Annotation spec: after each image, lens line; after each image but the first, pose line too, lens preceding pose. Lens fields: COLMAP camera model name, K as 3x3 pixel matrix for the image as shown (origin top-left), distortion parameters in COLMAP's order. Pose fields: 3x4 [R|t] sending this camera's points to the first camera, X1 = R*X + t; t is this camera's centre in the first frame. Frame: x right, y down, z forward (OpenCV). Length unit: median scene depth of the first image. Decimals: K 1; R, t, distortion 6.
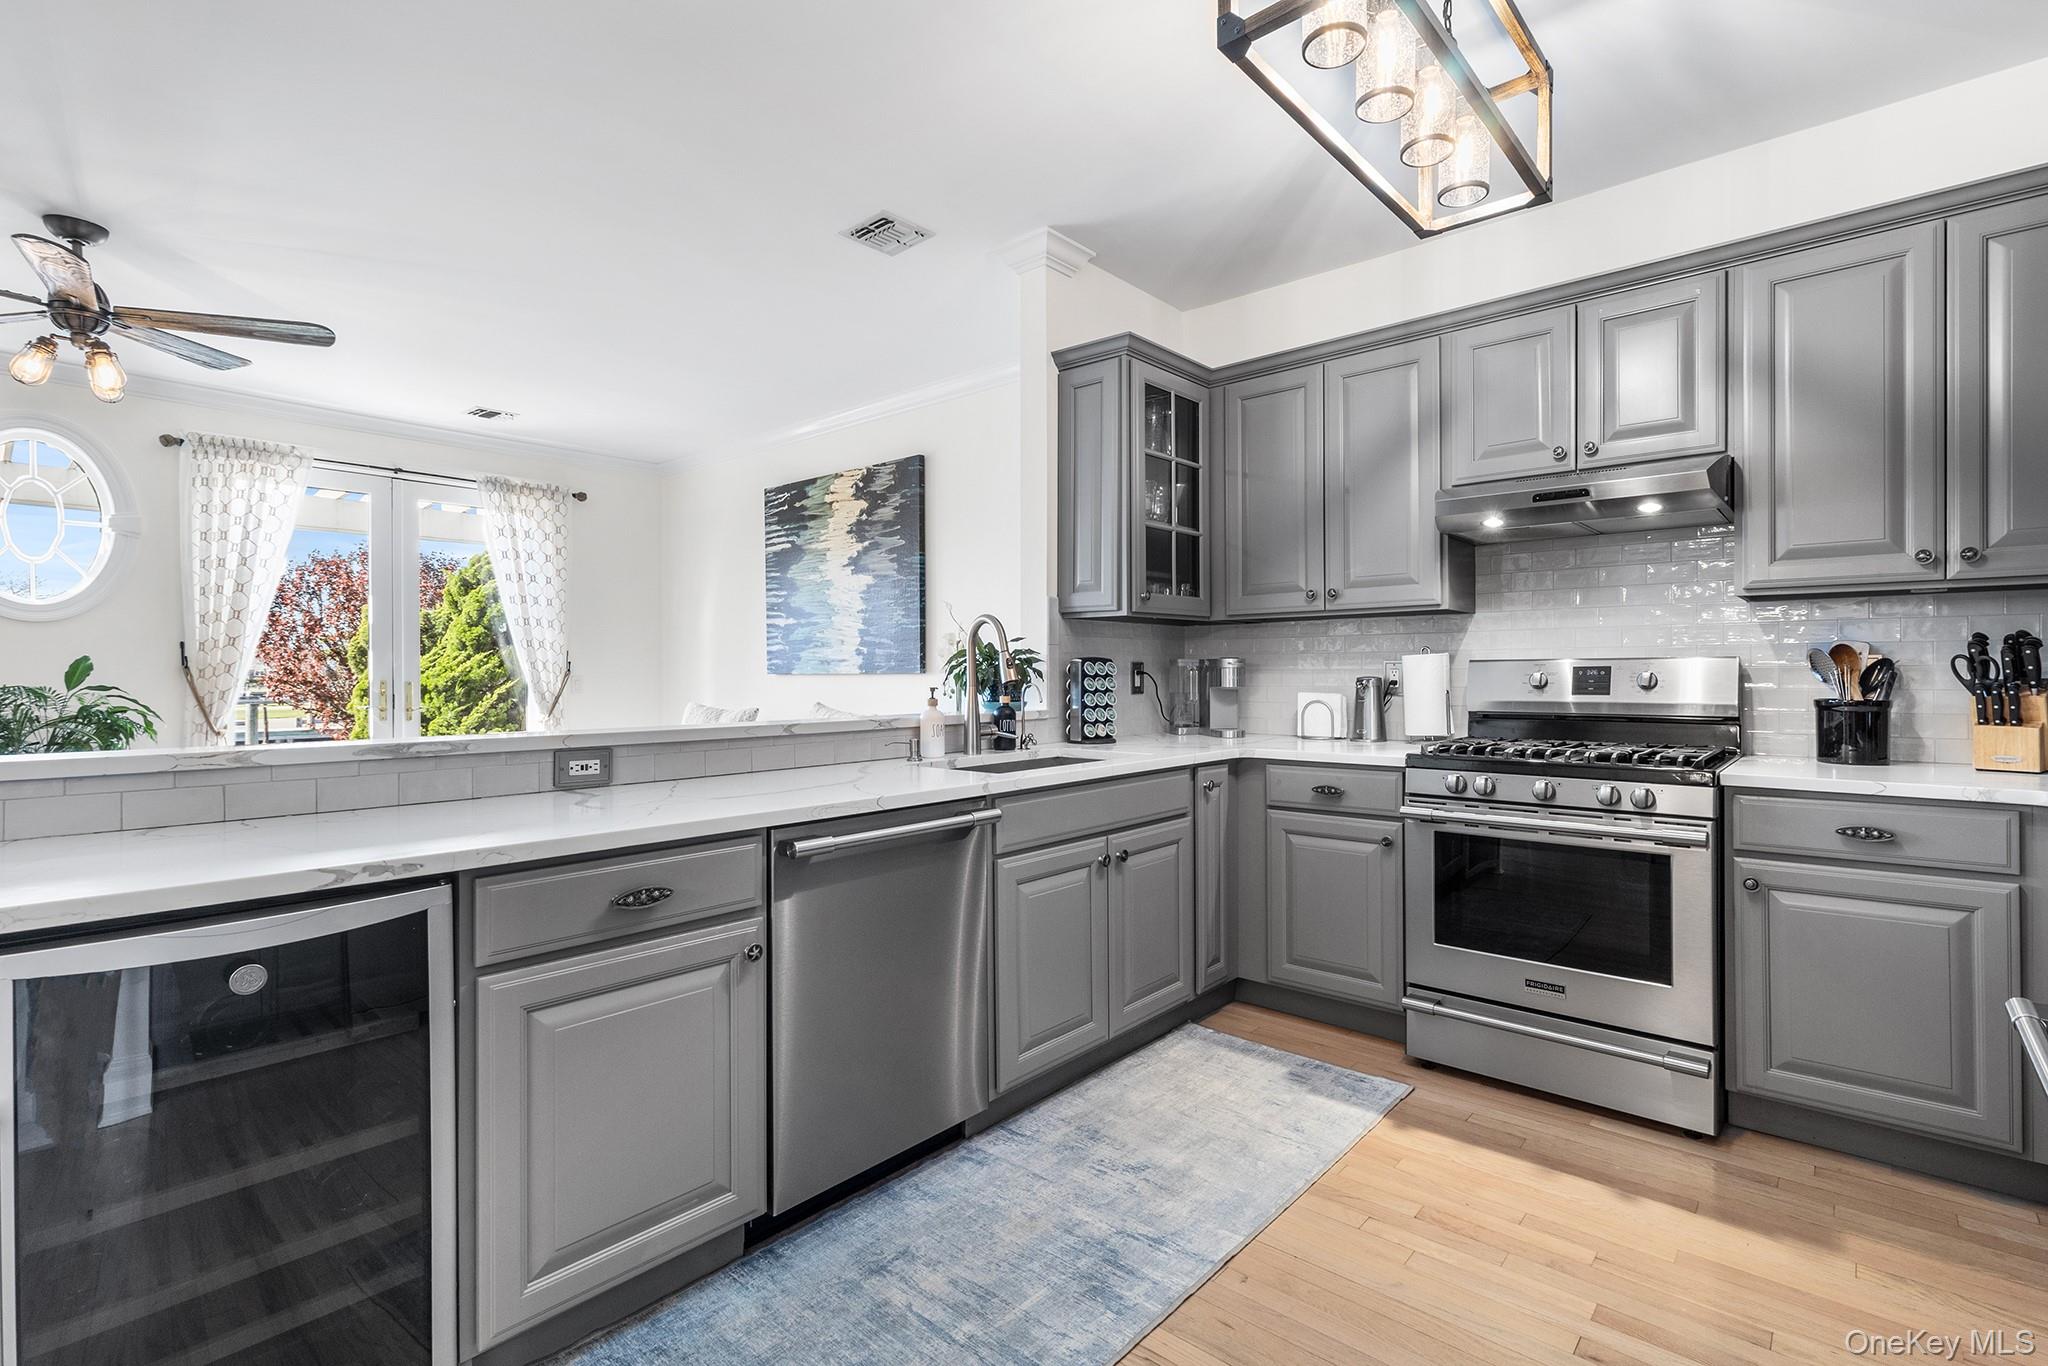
lens RADIAL K [[949.7, 0, 1047.4], [0, 949.7, 675.6], [0, 0, 1]] dist [0.002651, 0.000997]
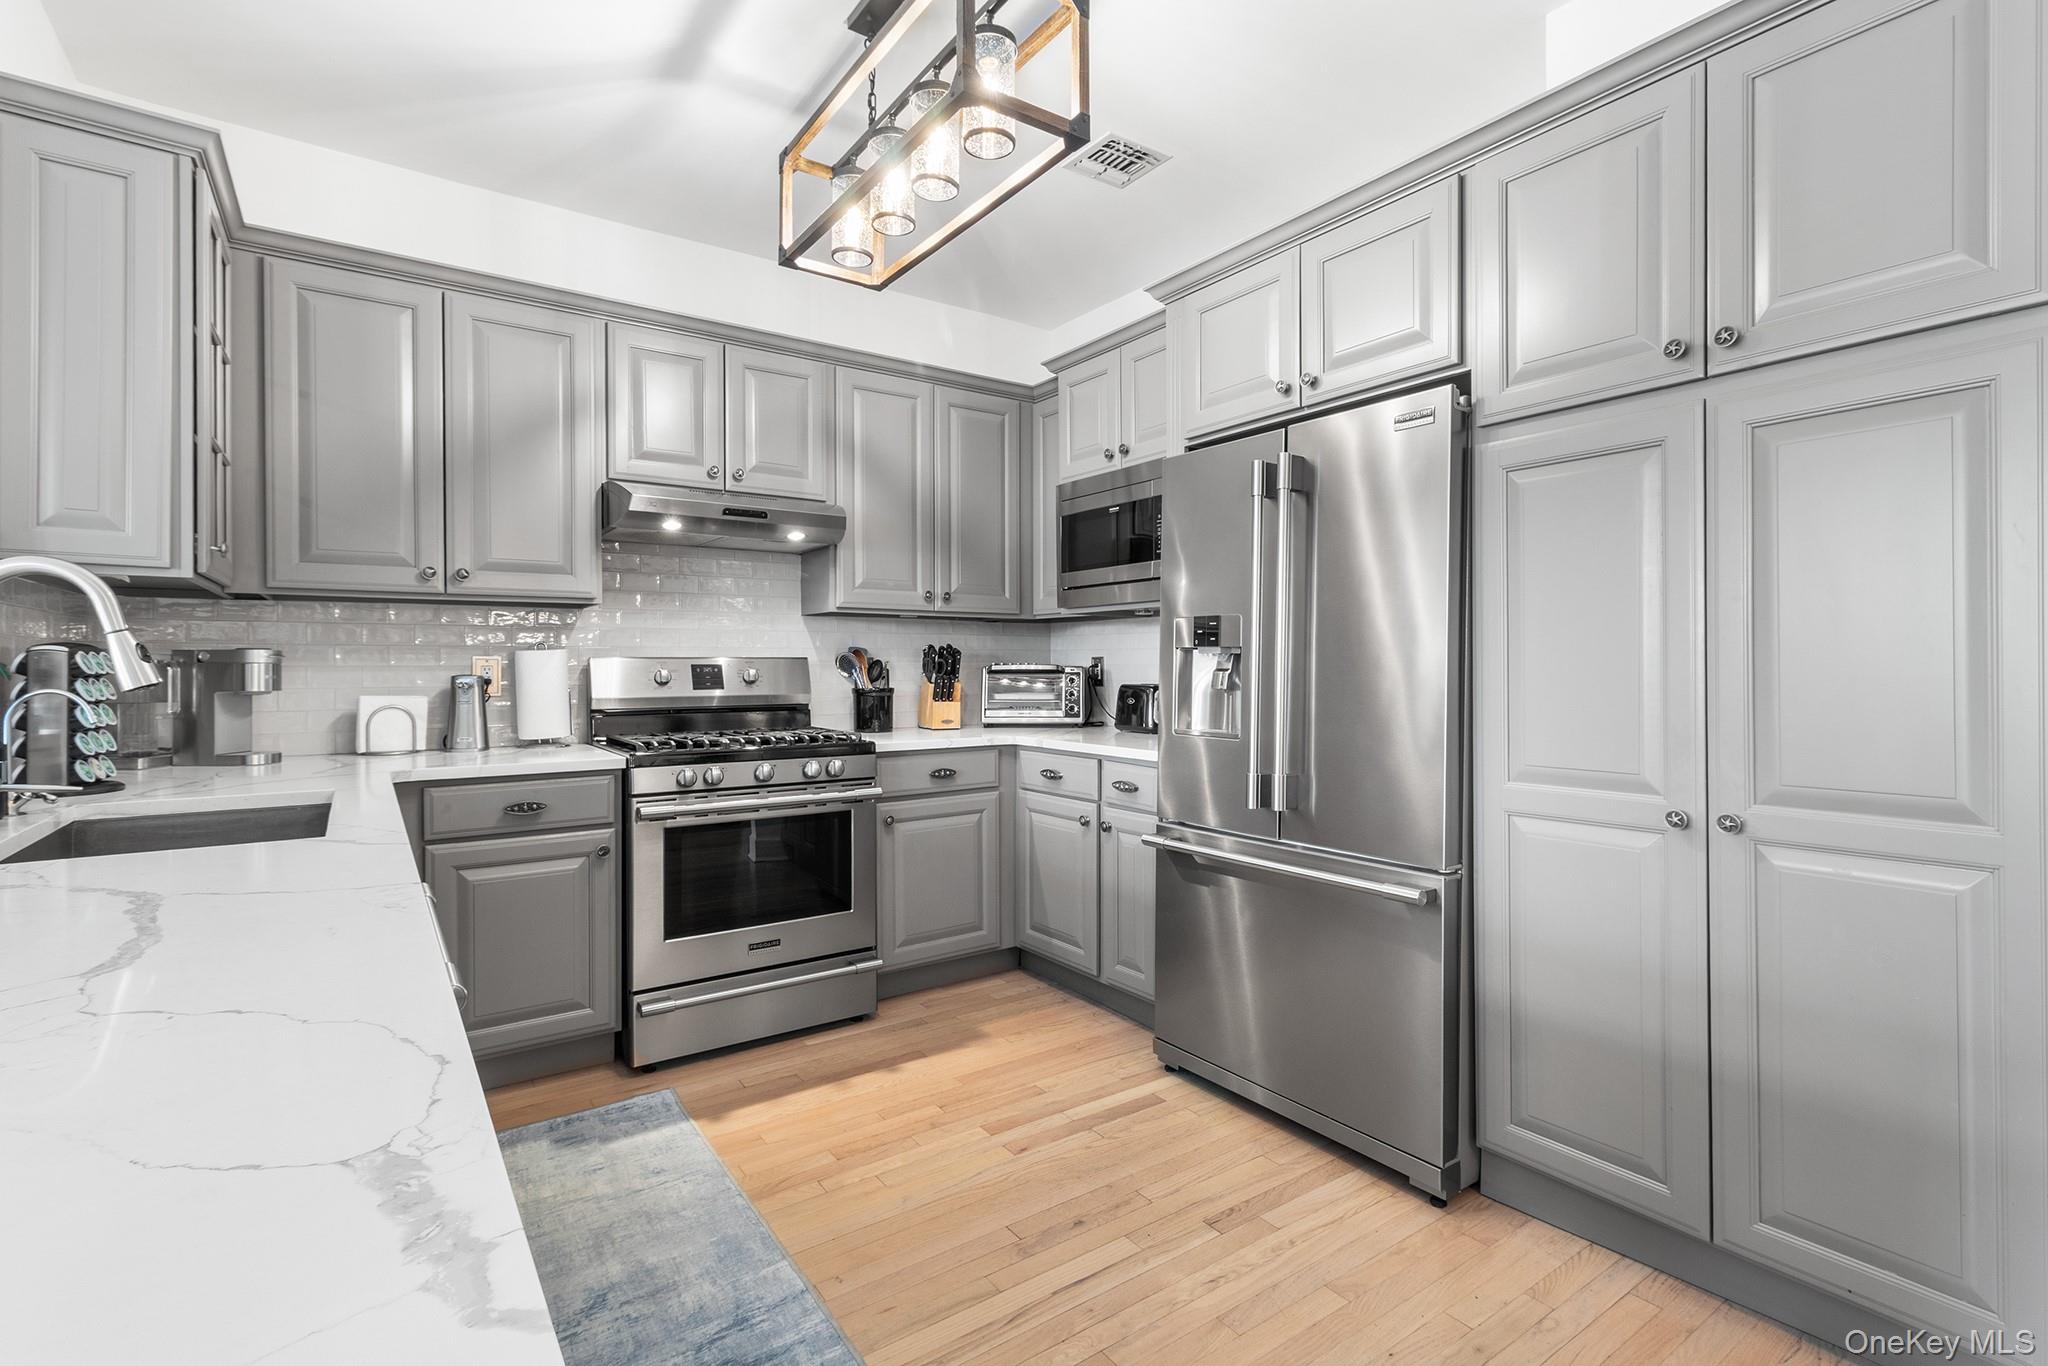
lens RADIAL K [[967.5, 0, 1055.5], [0, 967.5, 667.4], [0, 0, 1]] dist [0.001479, 0.000078]
pose [[0.221645, 0.002816, 0.975123, -0.470524], [0.005103, 0.999979, -0.004048, 0.001044], [-0.975114, 0.005873, 0.221626, 0.356413]]
